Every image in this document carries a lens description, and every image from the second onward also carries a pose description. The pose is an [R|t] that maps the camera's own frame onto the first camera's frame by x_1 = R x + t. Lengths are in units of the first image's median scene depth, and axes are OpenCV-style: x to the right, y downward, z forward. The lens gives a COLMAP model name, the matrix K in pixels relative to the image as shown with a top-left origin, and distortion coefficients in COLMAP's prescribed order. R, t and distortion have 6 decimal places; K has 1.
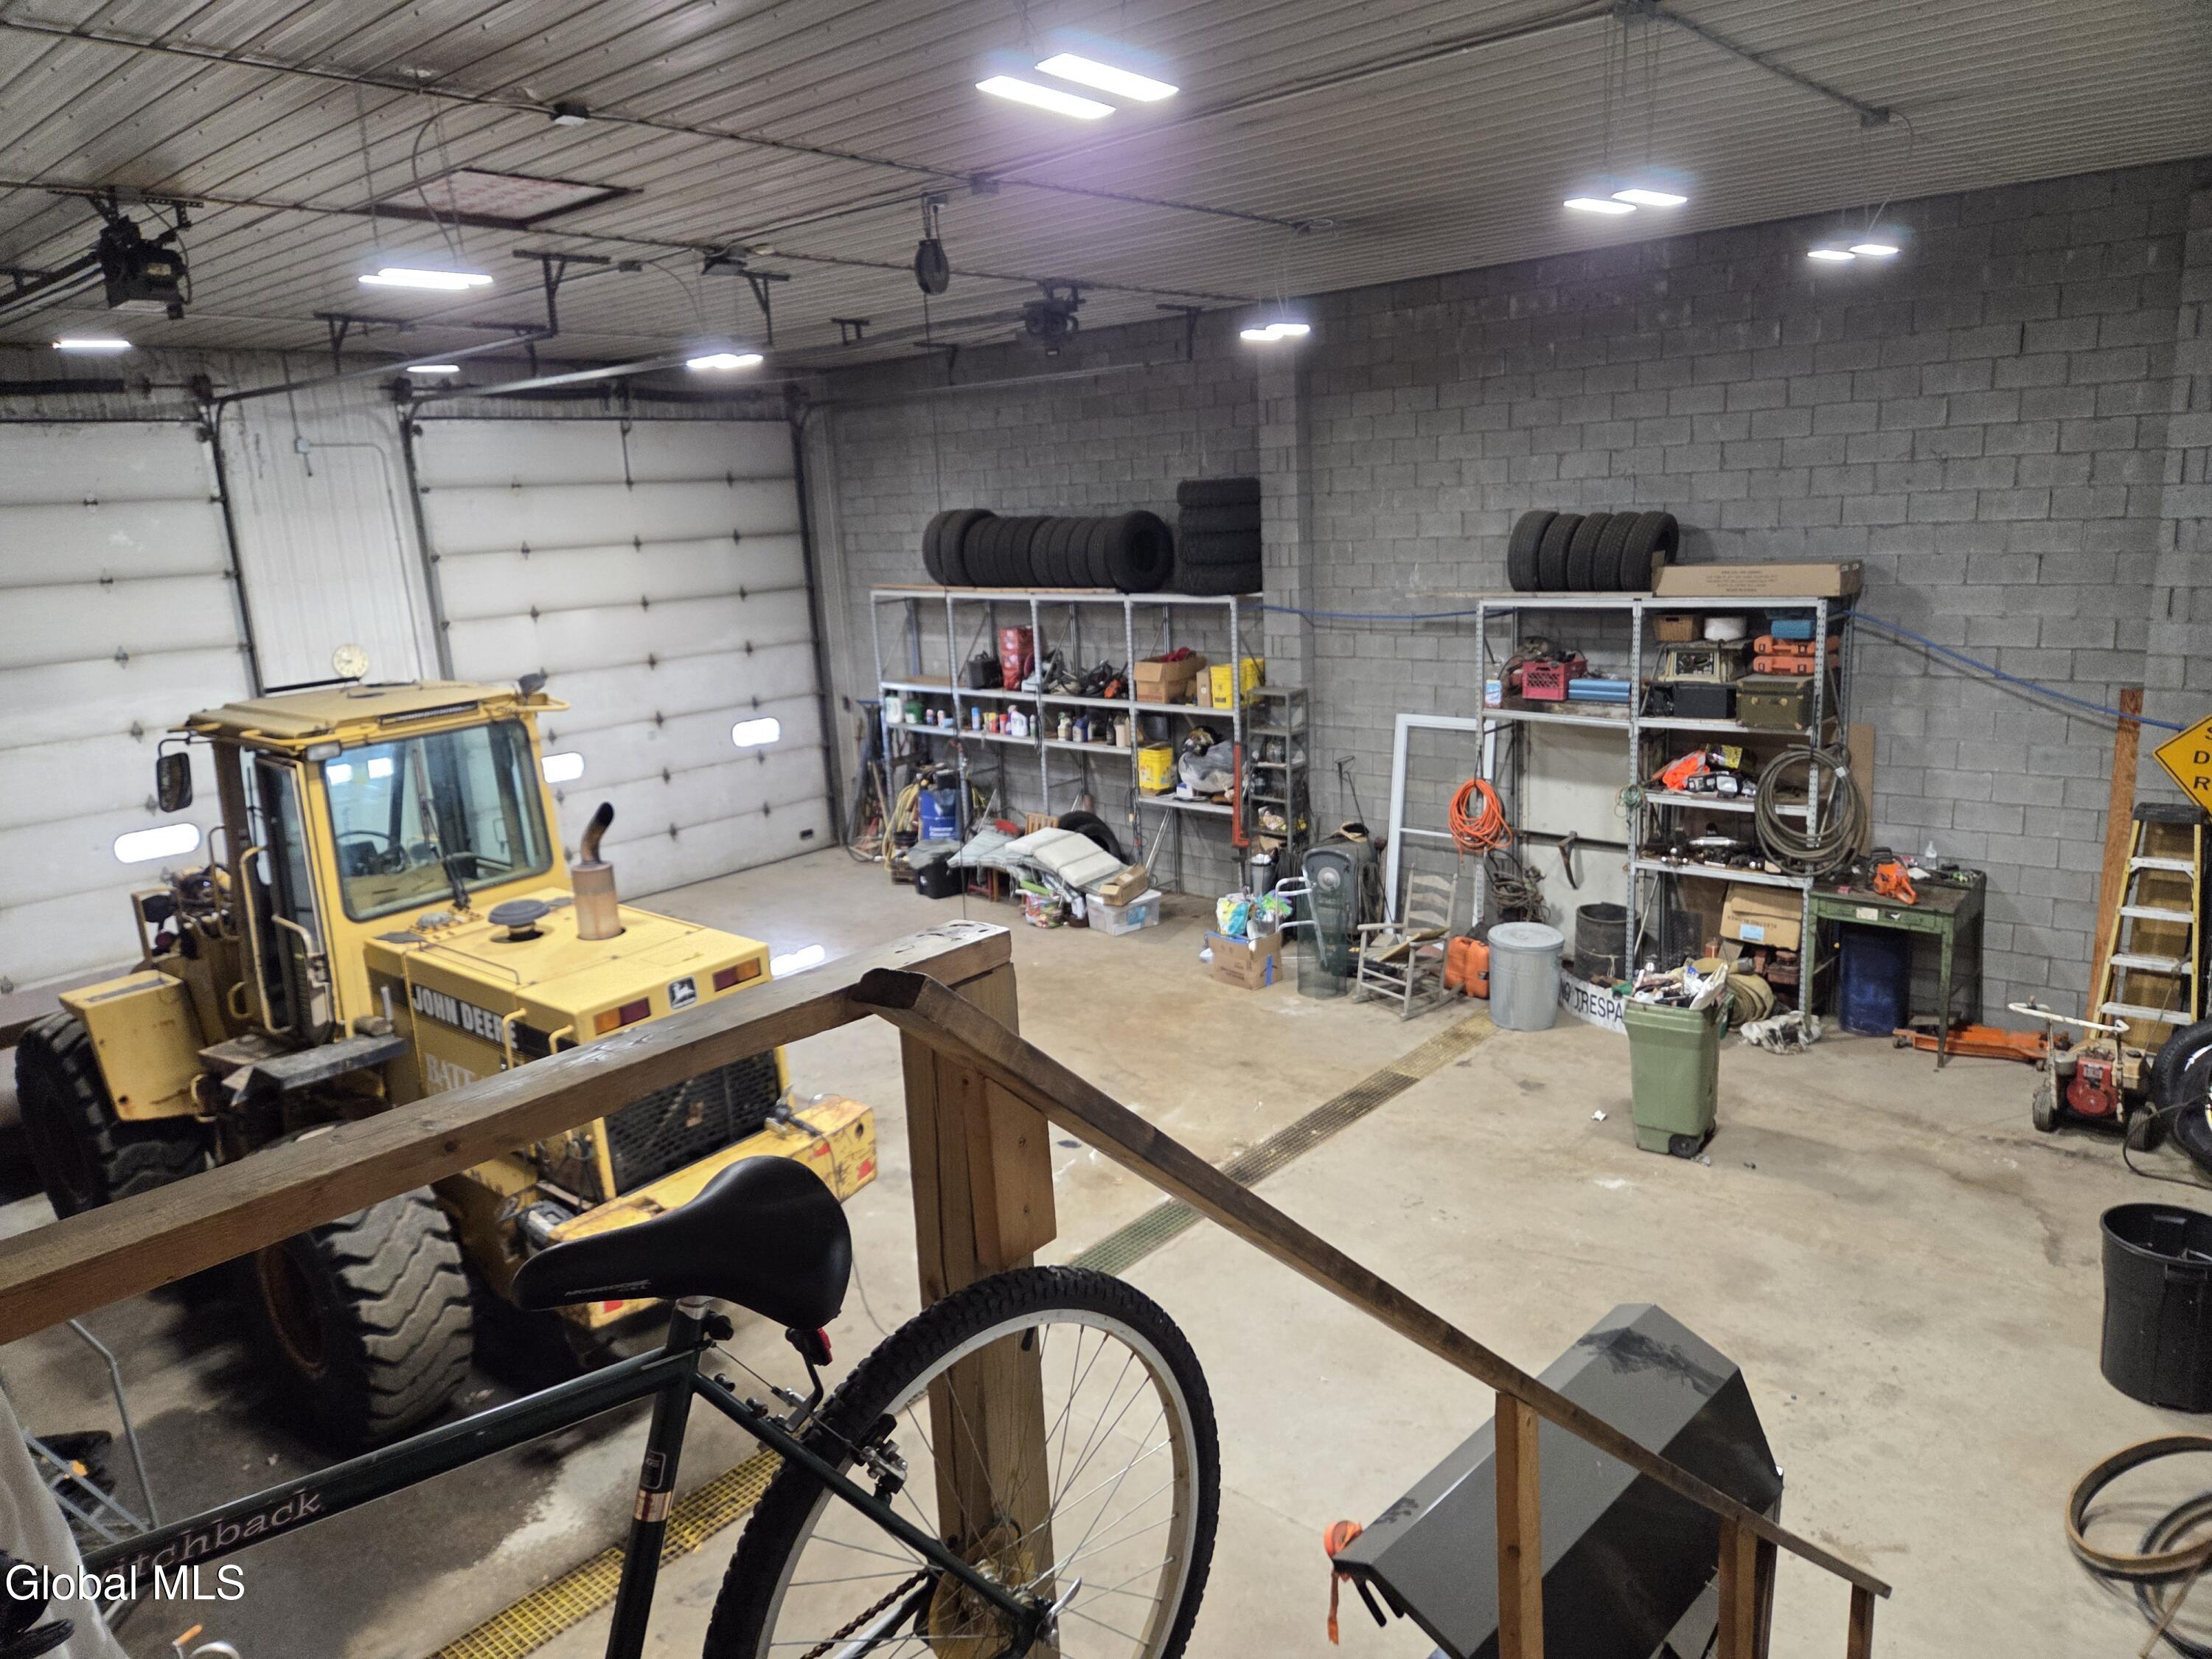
lens RADIAL K [[1476.5, 0, 1073.1], [0, 1476.5, 816.9], [0, 0, 1]] dist [0.066632, -0.057960]
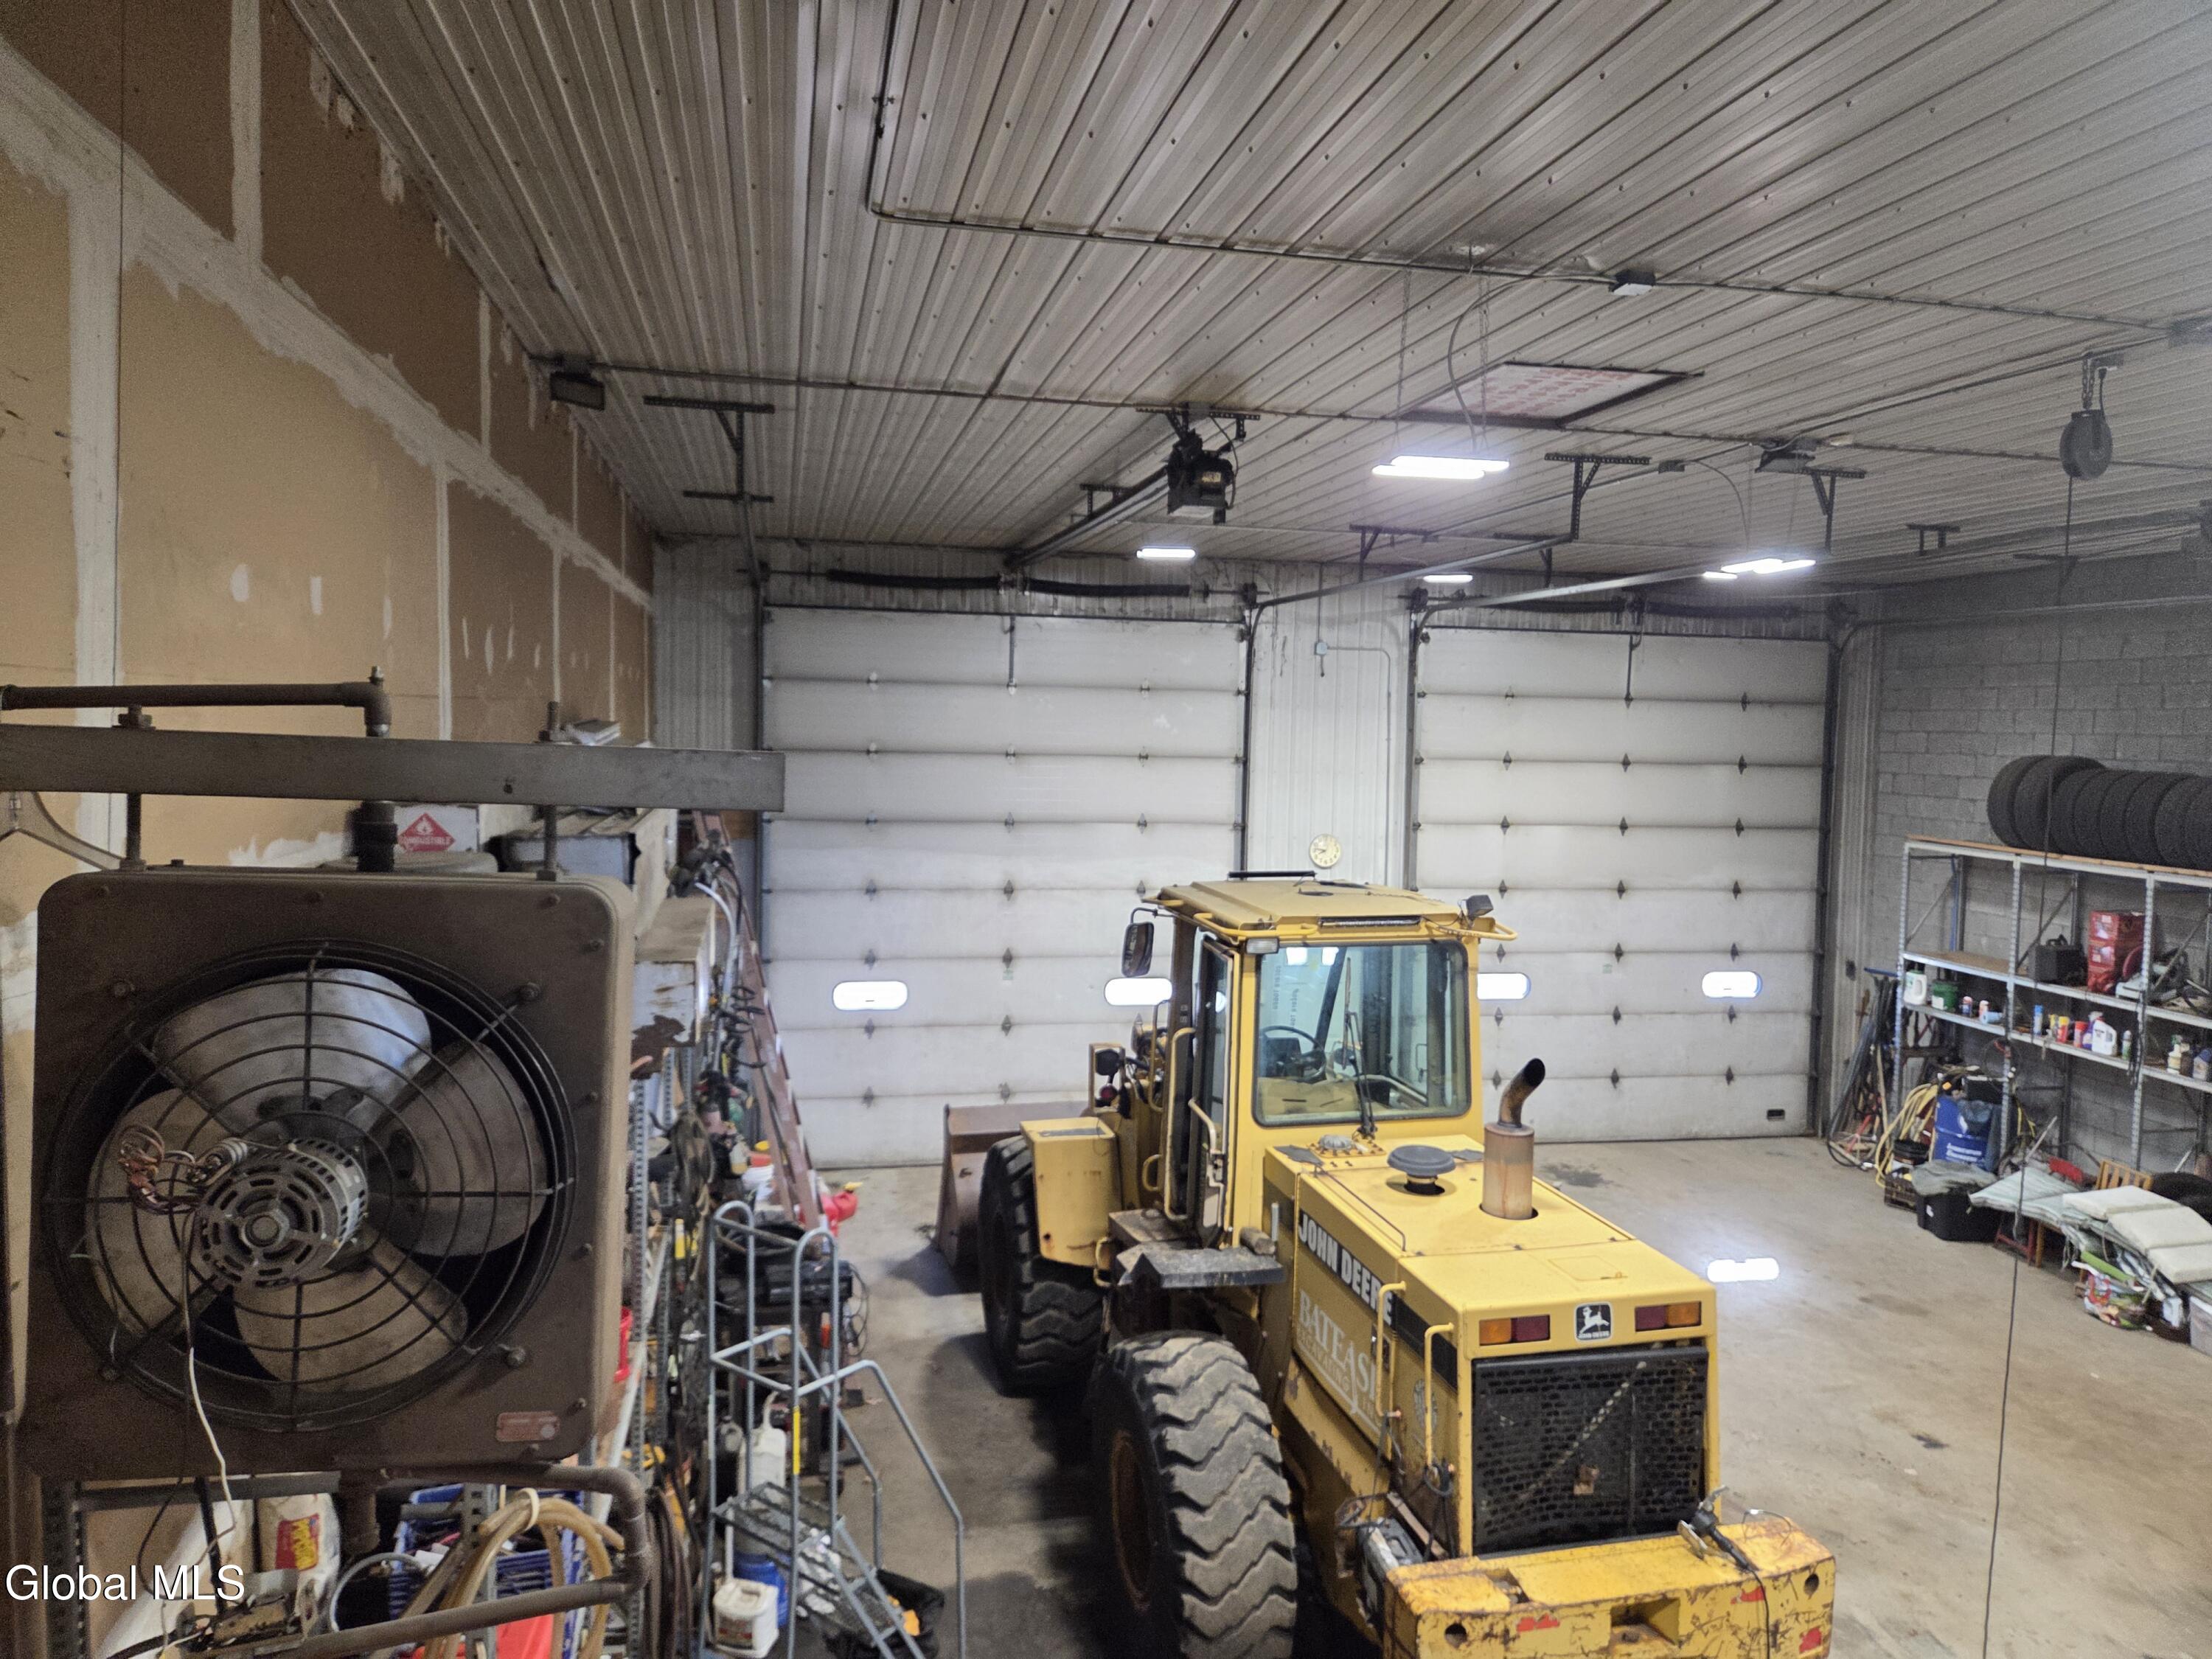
lens RADIAL K [[1476.5, 0, 1070.9], [0, 1476.5, 808.3], [0, 0, 1]] dist [0.066632, -0.057960]
pose [[0.799828, 0.107902, -0.590451, -0.025830], [-0.192892, 0.977736, -0.082617, -0.017672], [0.568390, 0.179973, 0.802834, 0.087596]]
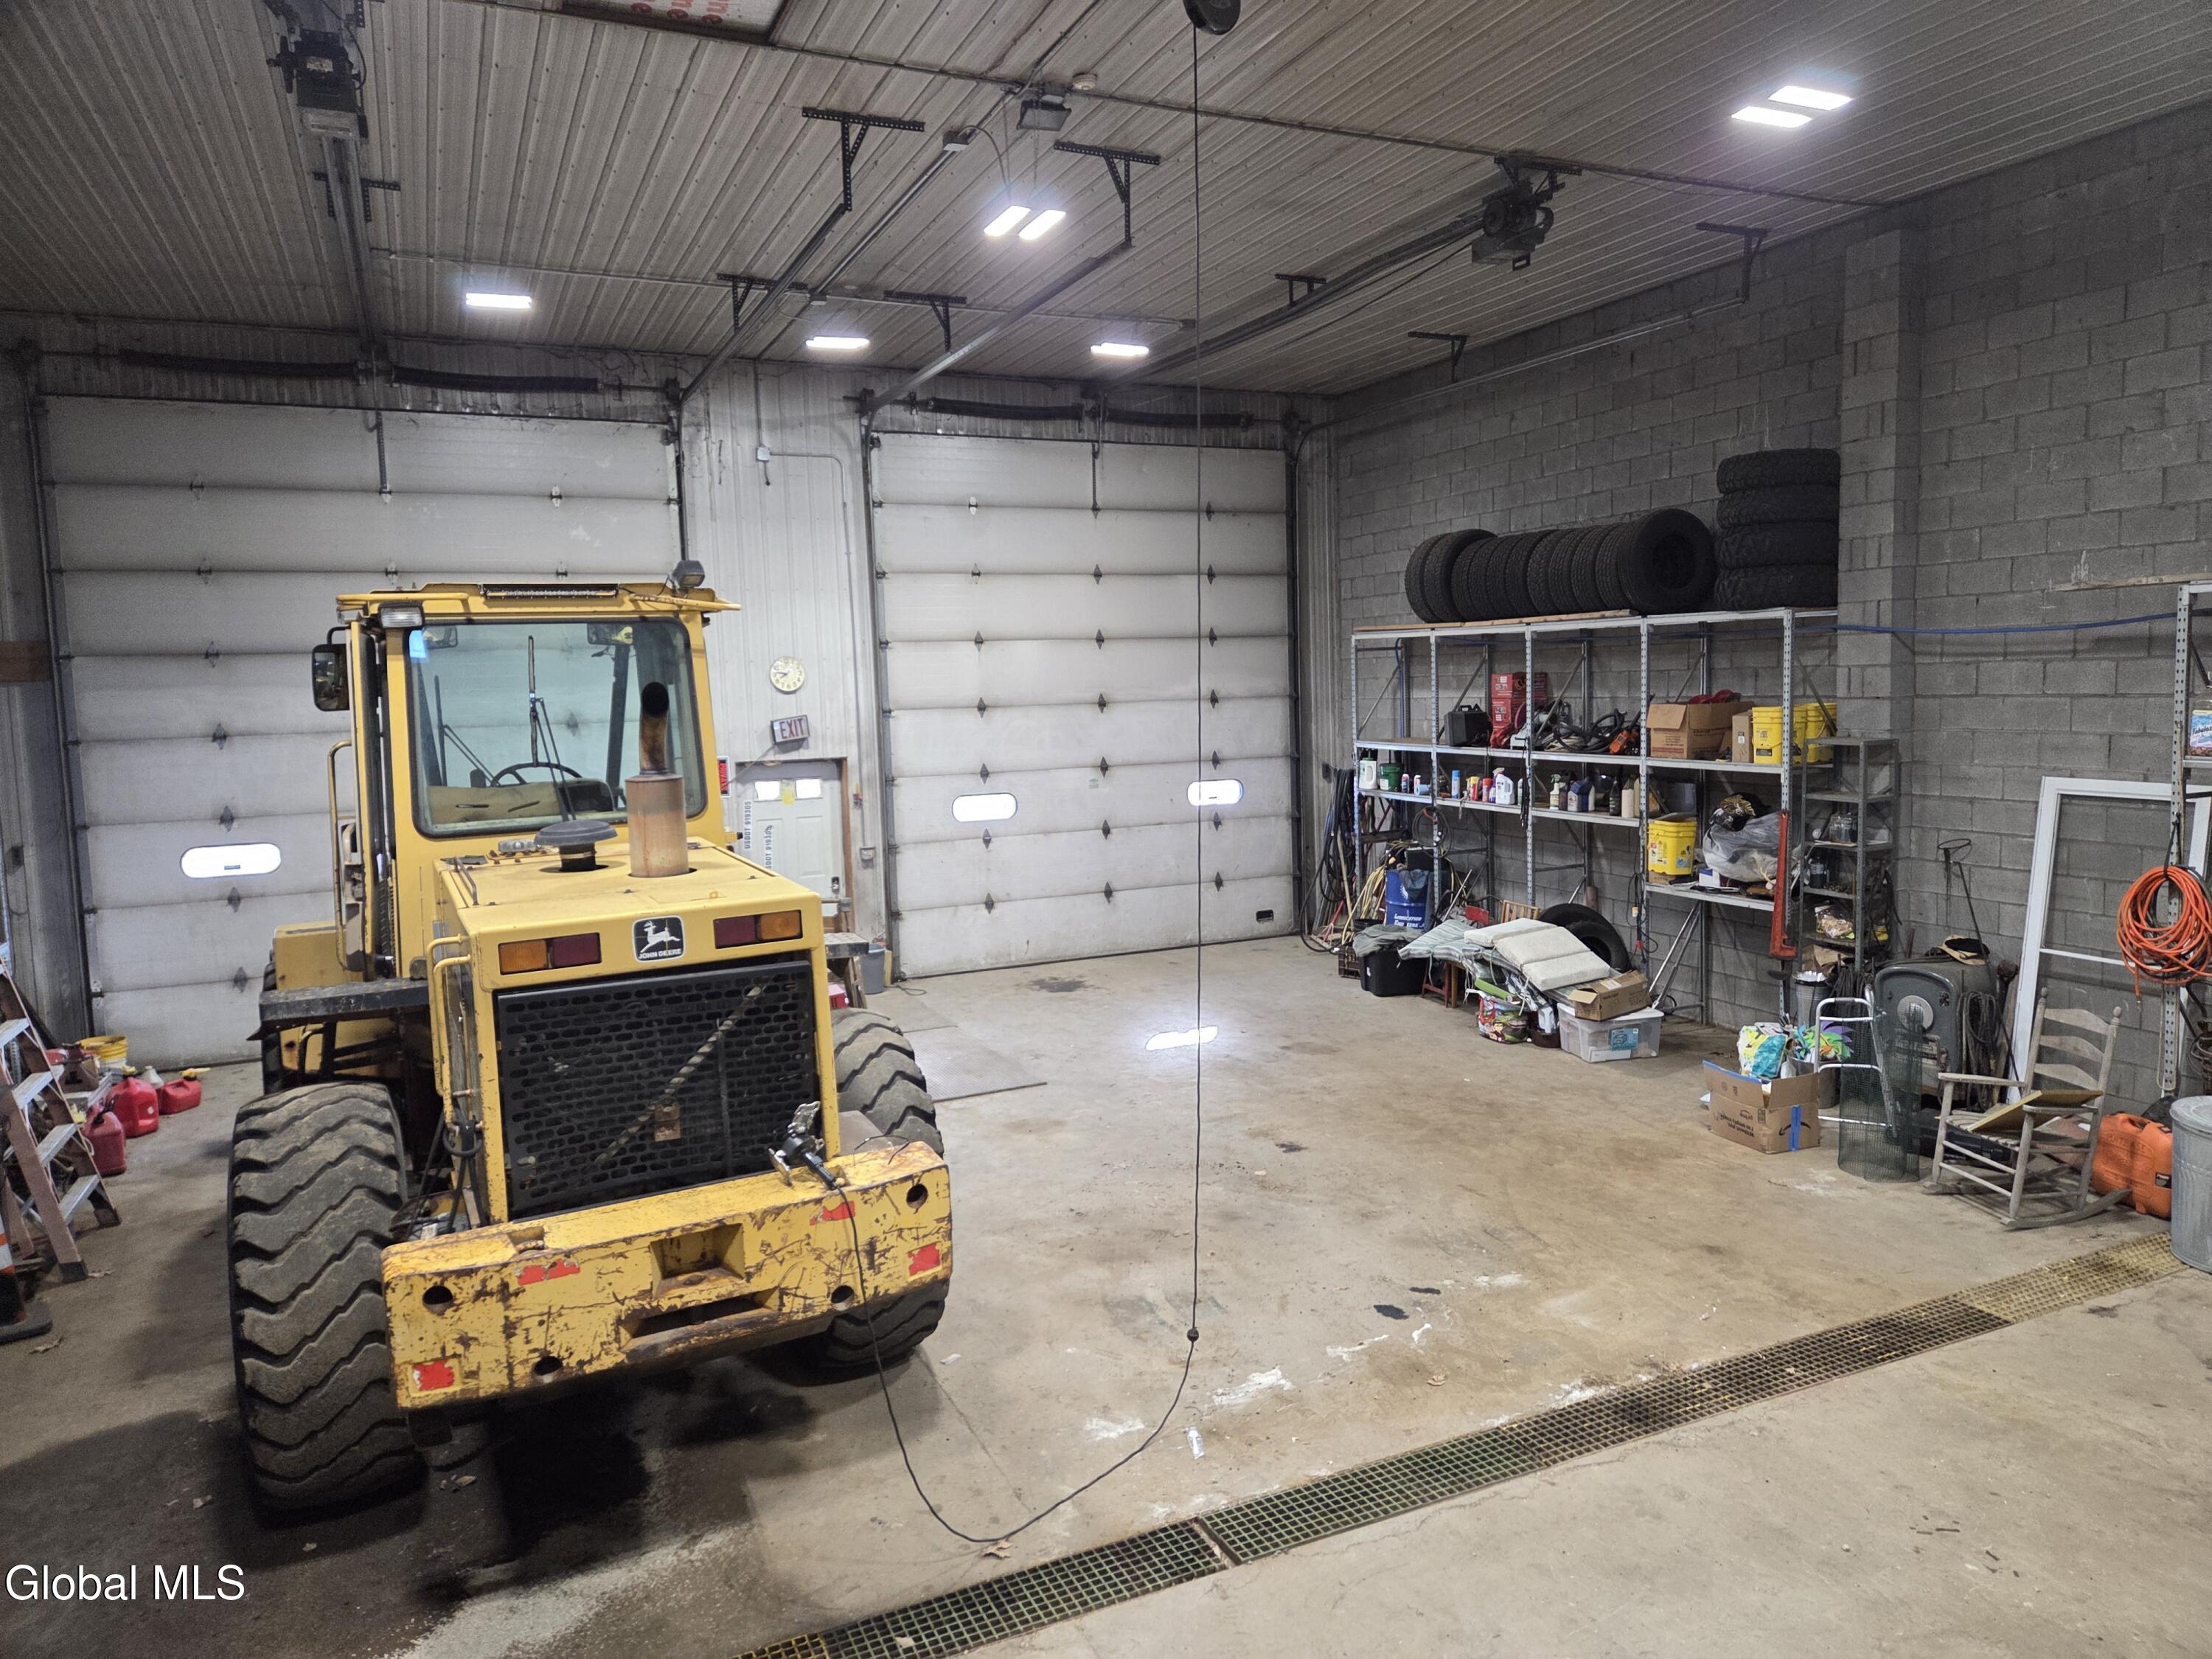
lens RADIAL K [[1476.5, 0, 1118.6], [0, 1476.5, 814.3], [0, 0, 1]] dist [0.066632, -0.057960]
pose [[0.922066, 0.063055, -0.381861, 0.111763], [-0.103349, 0.990927, -0.085924, 0.058593], [0.372978, 0.118692, 0.920217, 0.262125]]
